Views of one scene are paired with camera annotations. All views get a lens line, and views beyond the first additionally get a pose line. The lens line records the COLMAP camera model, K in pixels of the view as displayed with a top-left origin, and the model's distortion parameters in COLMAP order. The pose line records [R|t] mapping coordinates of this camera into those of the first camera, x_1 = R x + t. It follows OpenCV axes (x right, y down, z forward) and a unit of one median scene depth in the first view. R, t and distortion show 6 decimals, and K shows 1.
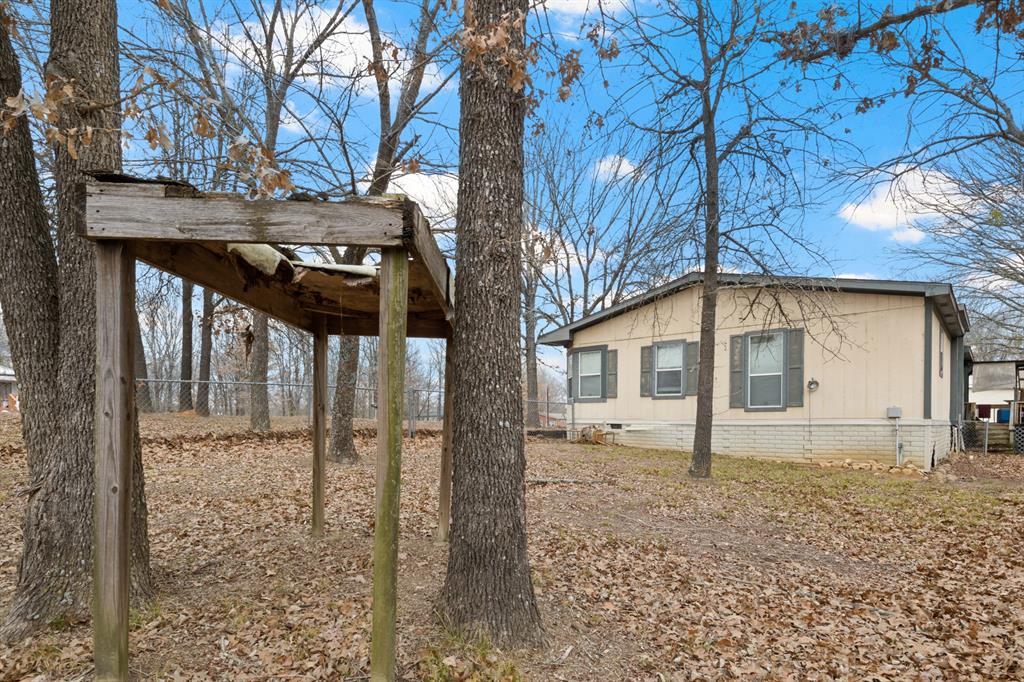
lens RADIAL K [[646.6, 0, 508.5], [0, 646.6, 336.4], [0, 0, 1]] dist [0.003527, 0.000618]
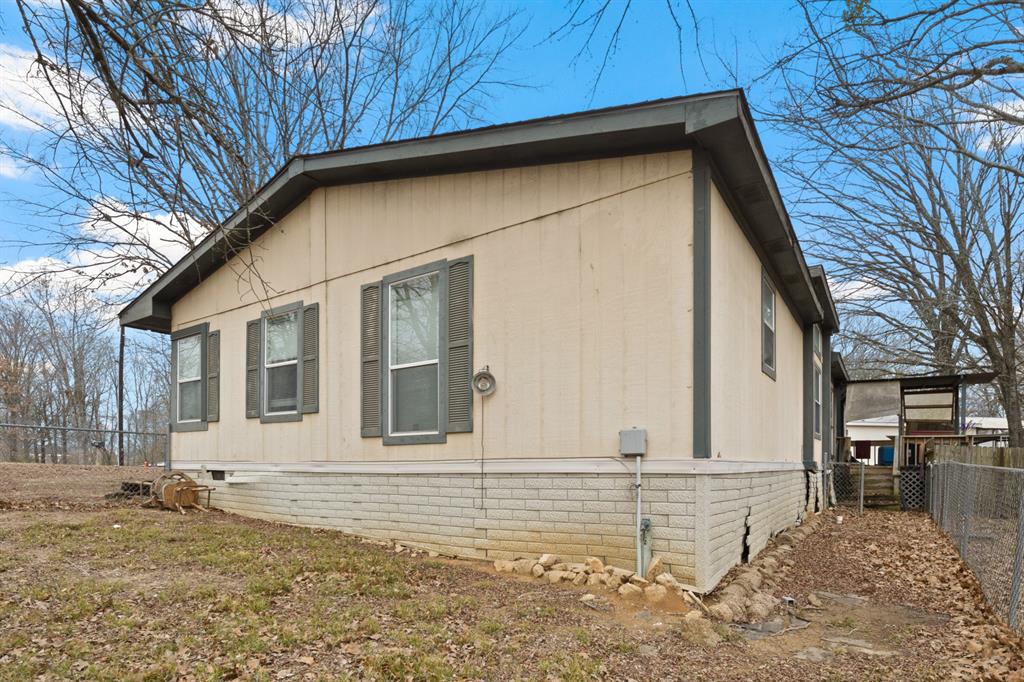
lens RADIAL K [[646.6, 0, 516.8], [0, 646.6, 349.3], [0, 0, 1]] dist [0.003527, 0.000618]
pose [[0.991245, 0.019659, 0.130565, 0.357419], [-0.013758, 0.998849, -0.045944, 0.059723], [-0.131318, 0.043745, 0.990375, 0.459682]]
